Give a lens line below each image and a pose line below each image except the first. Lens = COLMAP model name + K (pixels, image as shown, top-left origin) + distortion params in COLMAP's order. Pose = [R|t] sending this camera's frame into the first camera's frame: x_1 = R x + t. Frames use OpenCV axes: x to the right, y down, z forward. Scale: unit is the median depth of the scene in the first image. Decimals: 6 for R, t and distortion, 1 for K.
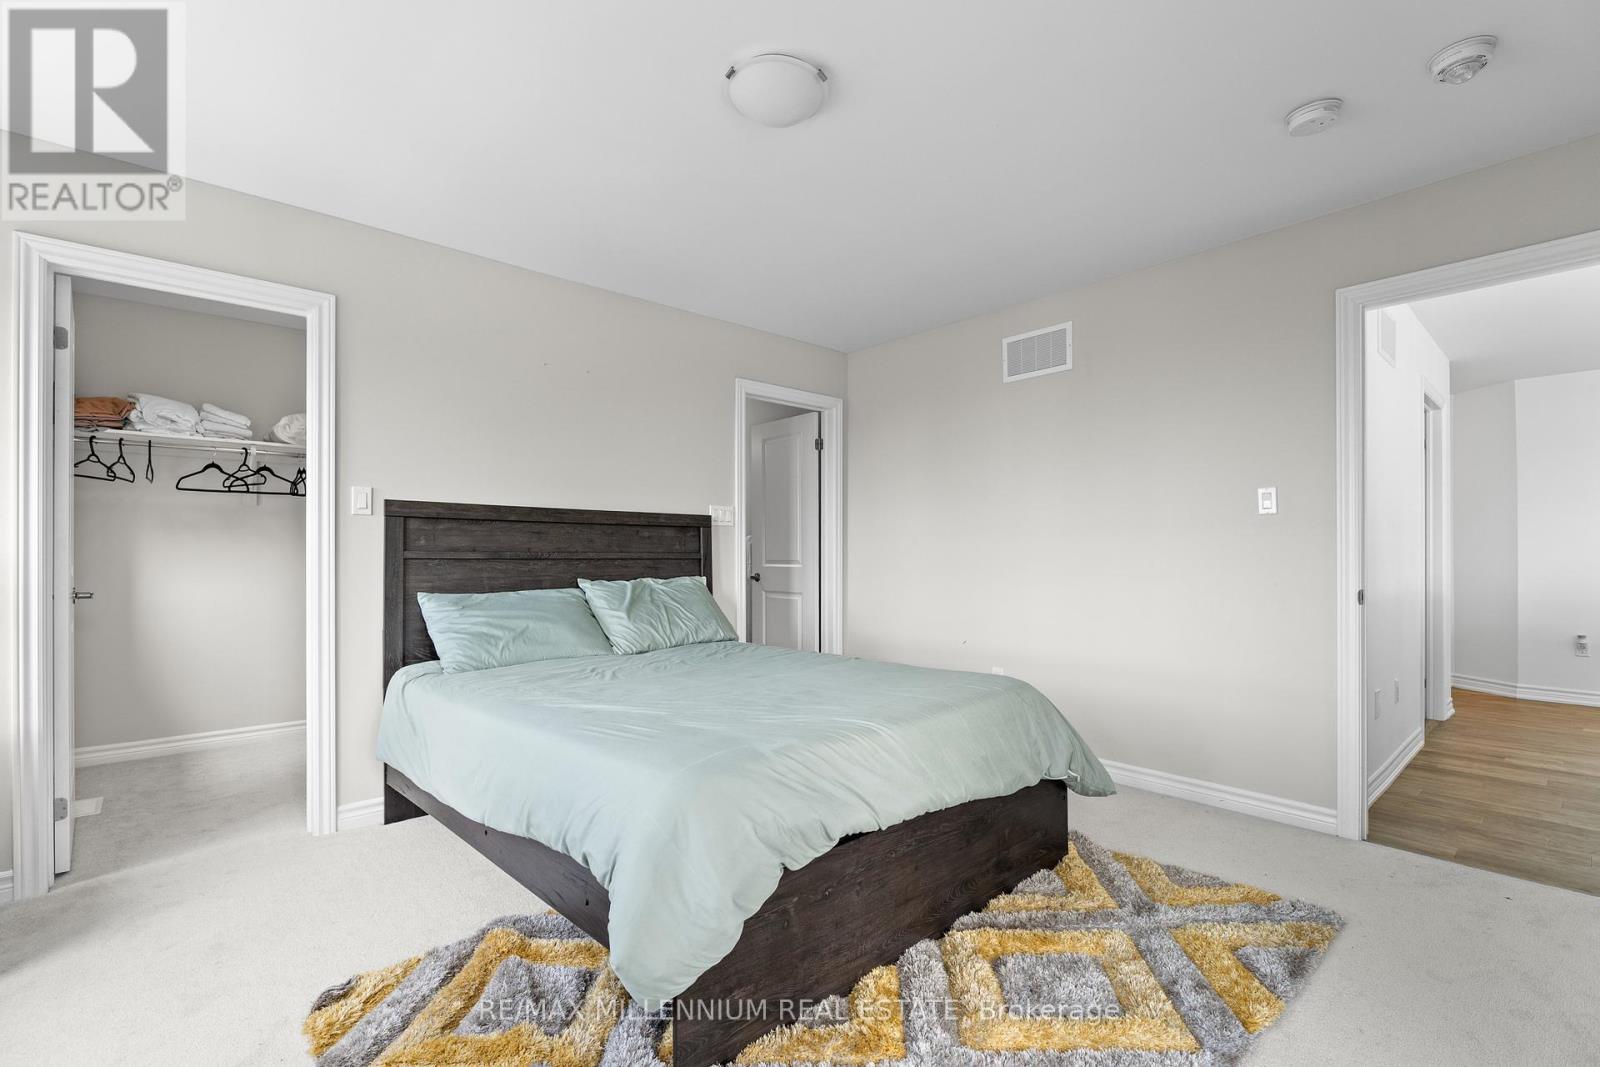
lens RADIAL K [[707.8, 0, 800.9], [0, 707.8, 563.1], [0, 0, 1]] dist [0.003895, 0.000494]
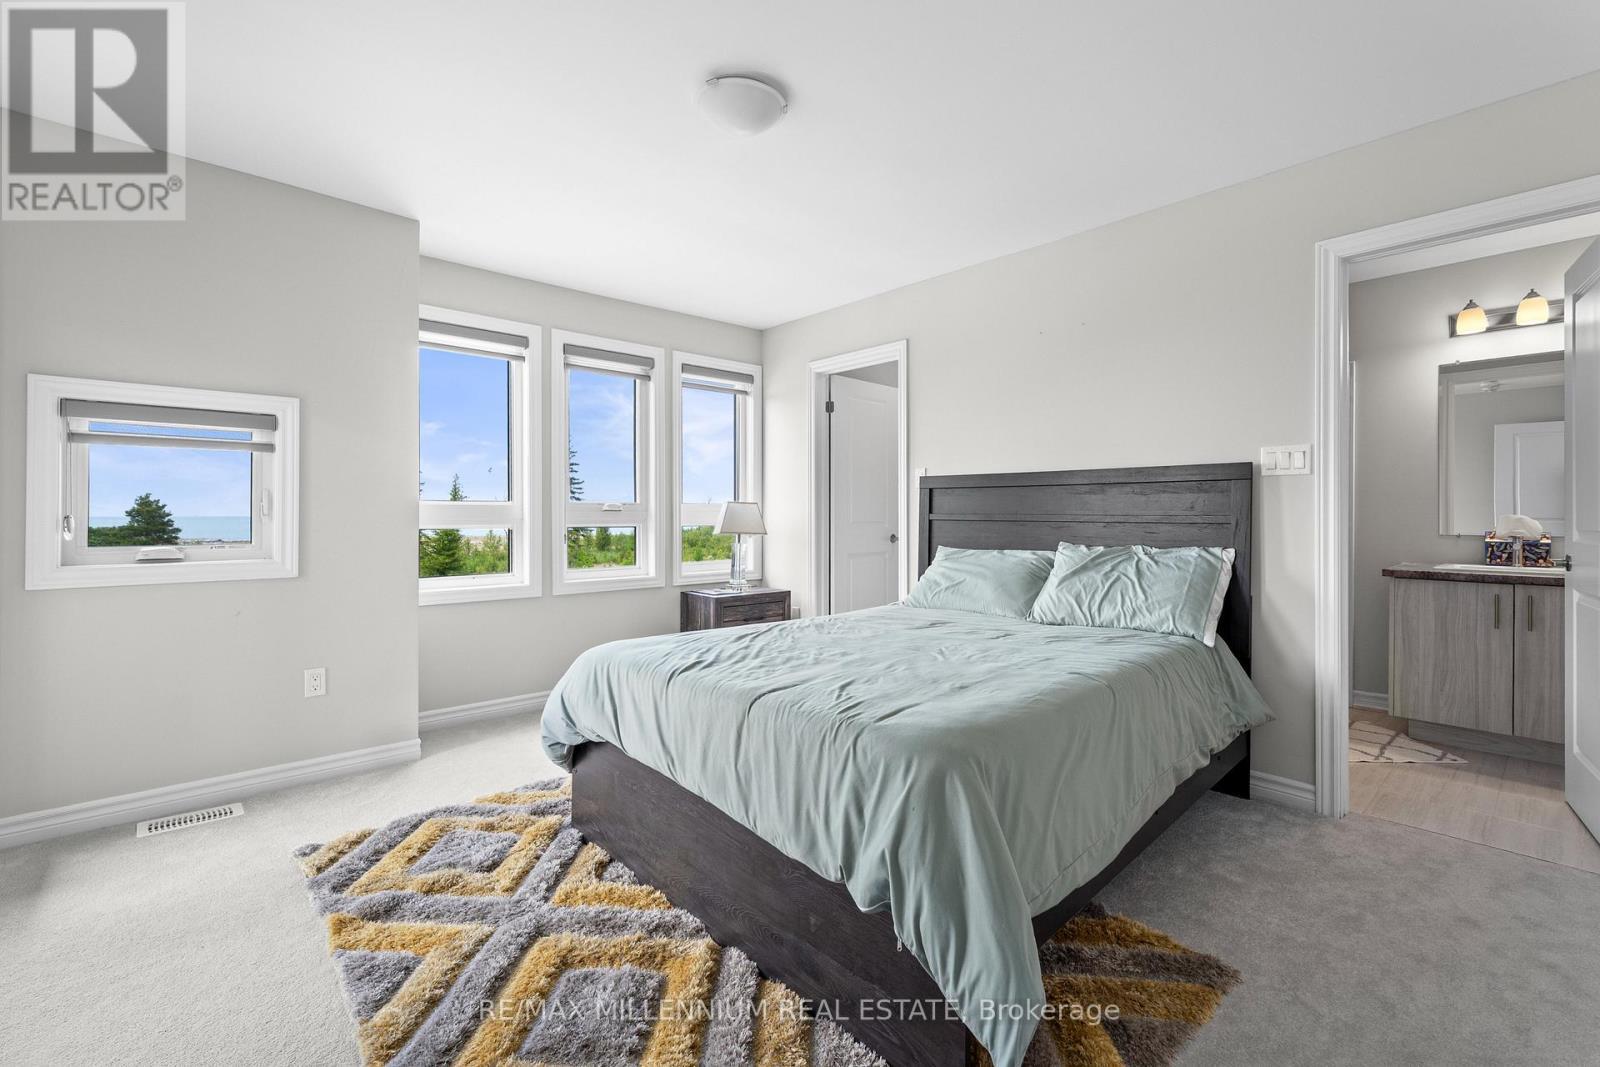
lens RADIAL K [[688.1, 0, 810.2], [0, 688.1, 515.9], [0, 0, 1]] dist [0.000524, 0.000030]
pose [[0.007705, 0.006902, -0.999946, 0.735350], [-0.006275, 0.999957, 0.006854, -0.020714], [0.999951, 0.006222, 0.007748, 0.749847]]
